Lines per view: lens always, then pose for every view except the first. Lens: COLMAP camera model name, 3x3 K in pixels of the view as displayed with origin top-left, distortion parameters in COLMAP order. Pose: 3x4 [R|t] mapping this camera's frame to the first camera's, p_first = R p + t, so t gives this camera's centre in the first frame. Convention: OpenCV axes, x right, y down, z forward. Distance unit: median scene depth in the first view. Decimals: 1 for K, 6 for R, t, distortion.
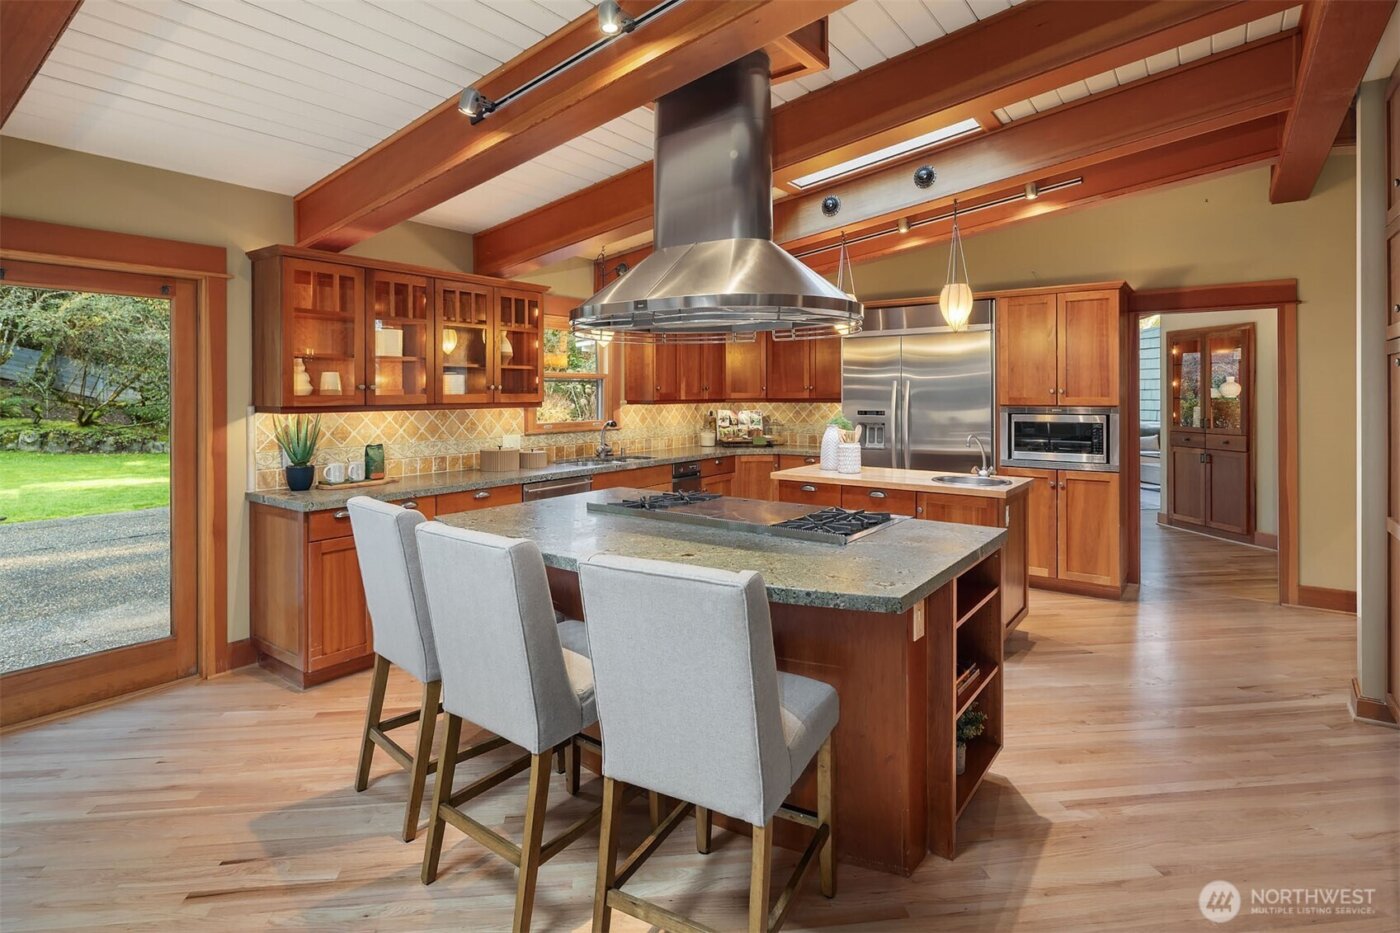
lens RADIAL K [[691.0, 0, 676.0], [0, 691.0, 391.8], [0, 0, 1]] dist [0.003300, -0.003791]
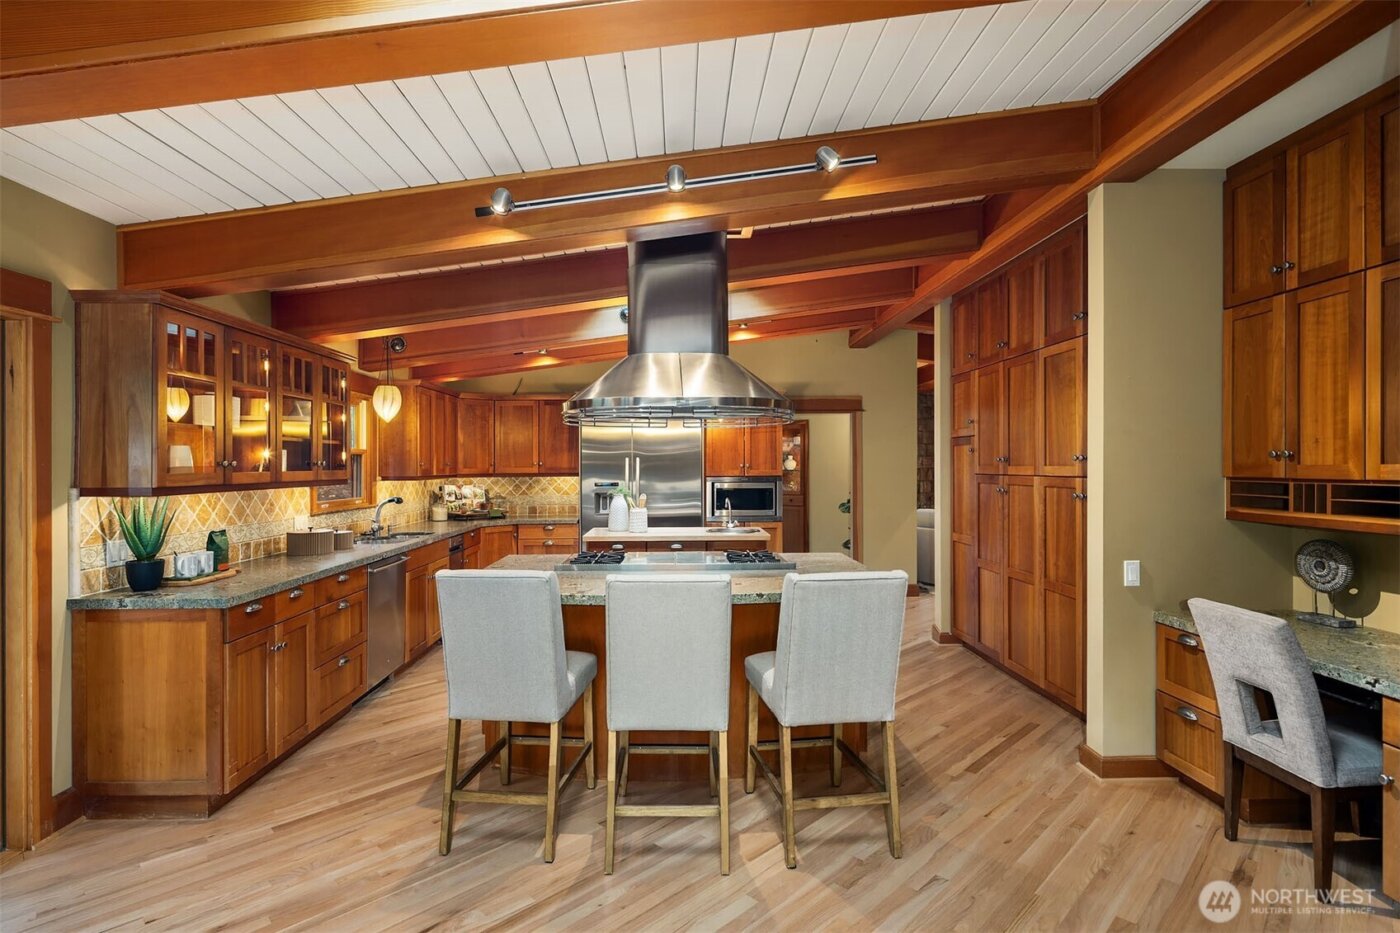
lens RADIAL K [[691.0, 0, 658.5], [0, 691.0, 465.4], [0, 0, 1]] dist [0.003300, -0.003791]
pose [[0.802120, -0.002581, 0.597158, -0.422765], [0.003675, 0.999993, -0.000614, -0.001565], [-0.597152, 0.002688, 0.802124, -0.011236]]
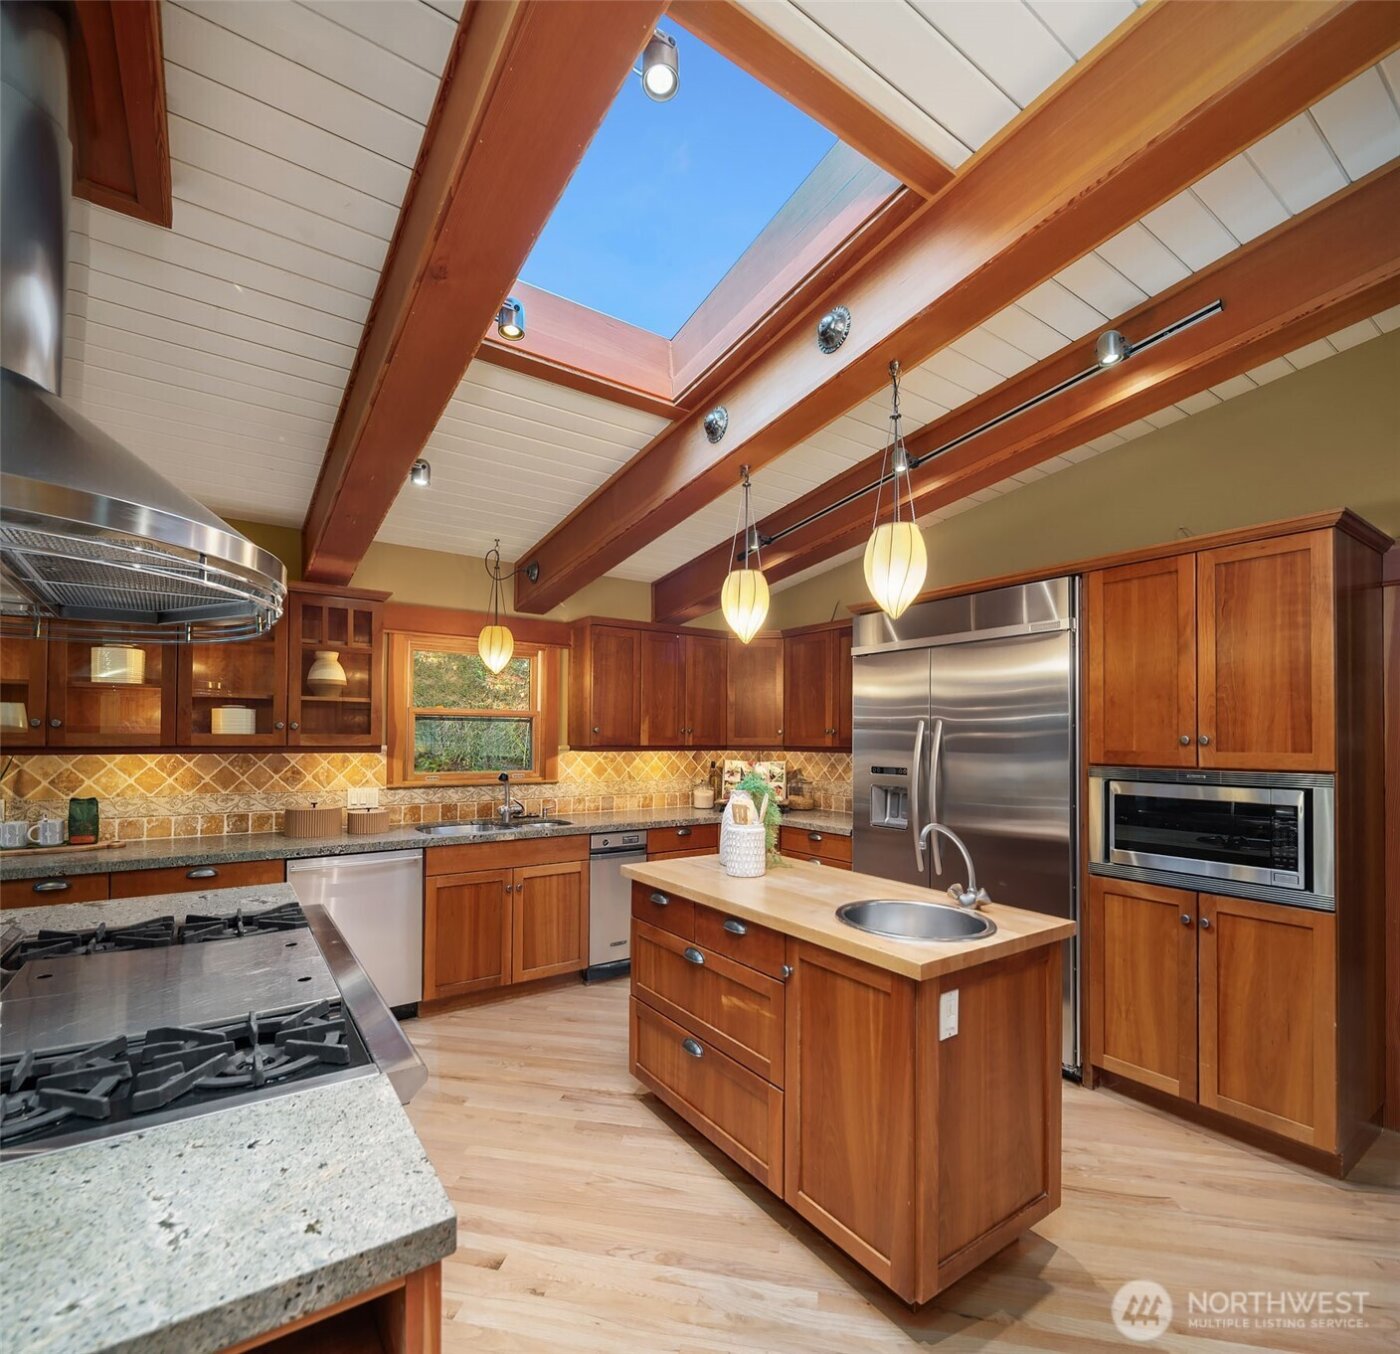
lens RADIAL K [[679.3, 0, 685.6], [0, 679.3, 726.6], [0, 0, 1]] dist [0.004620, -0.000771]
pose [[0.951015, 0.006240, -0.309082, 0.354053], [-0.010740, 0.999860, -0.012858, 0.000016], [0.308958, 0.015548, 0.950949, 0.406781]]
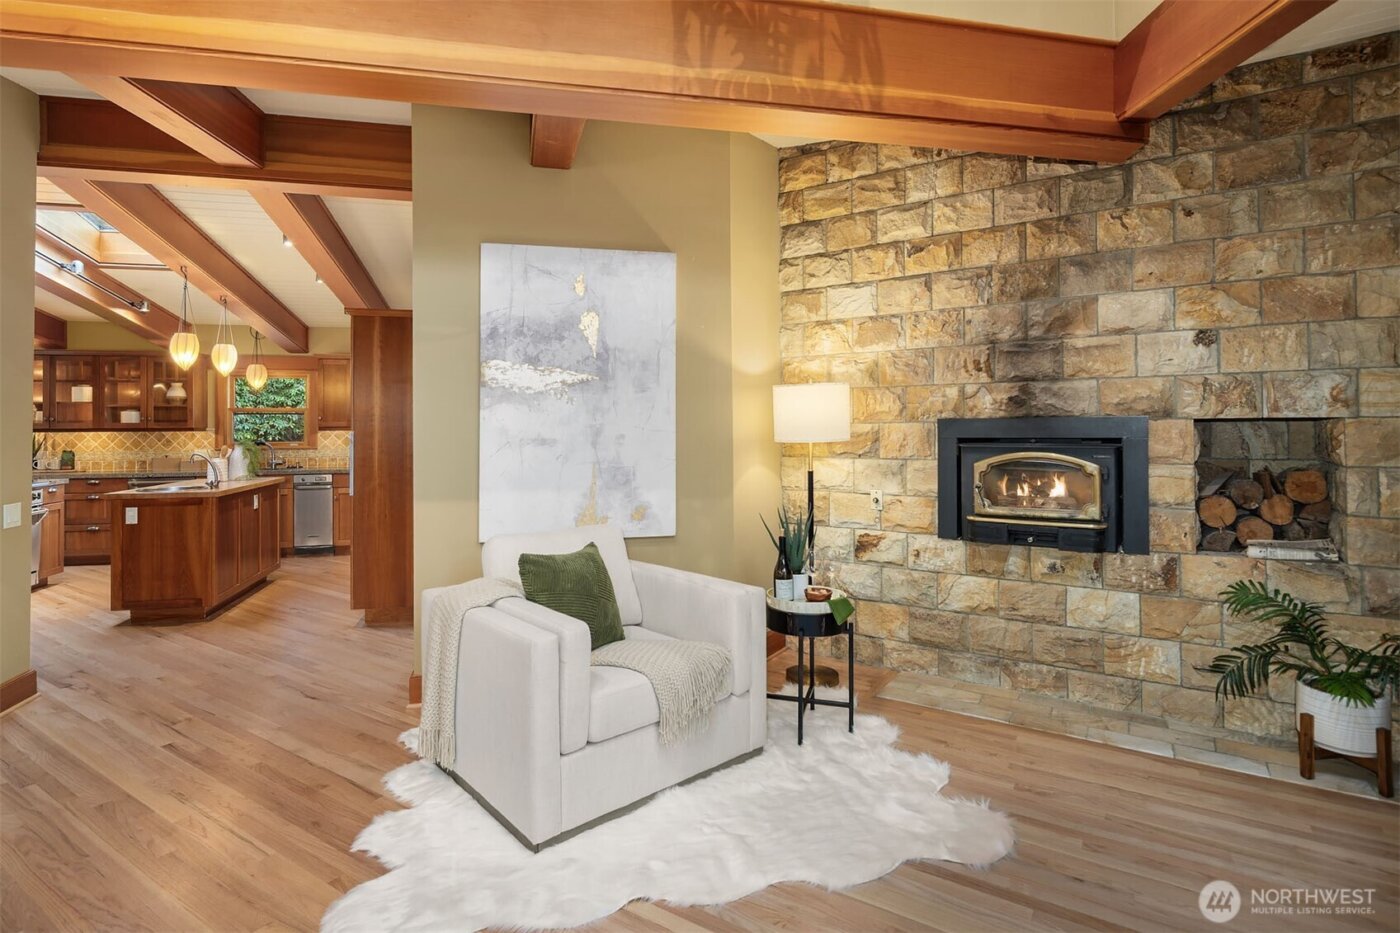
lens RADIAL K [[691.0, 0, 675.7], [0, 691.0, 419.1], [0, 0, 1]] dist [0.003300, -0.003791]
pose [[0.780907, -0.007241, -0.624605, 1.602947], [0.002559, 0.999962, -0.008393, 0.011304], [0.624642, 0.004956, 0.780896, 0.482138]]
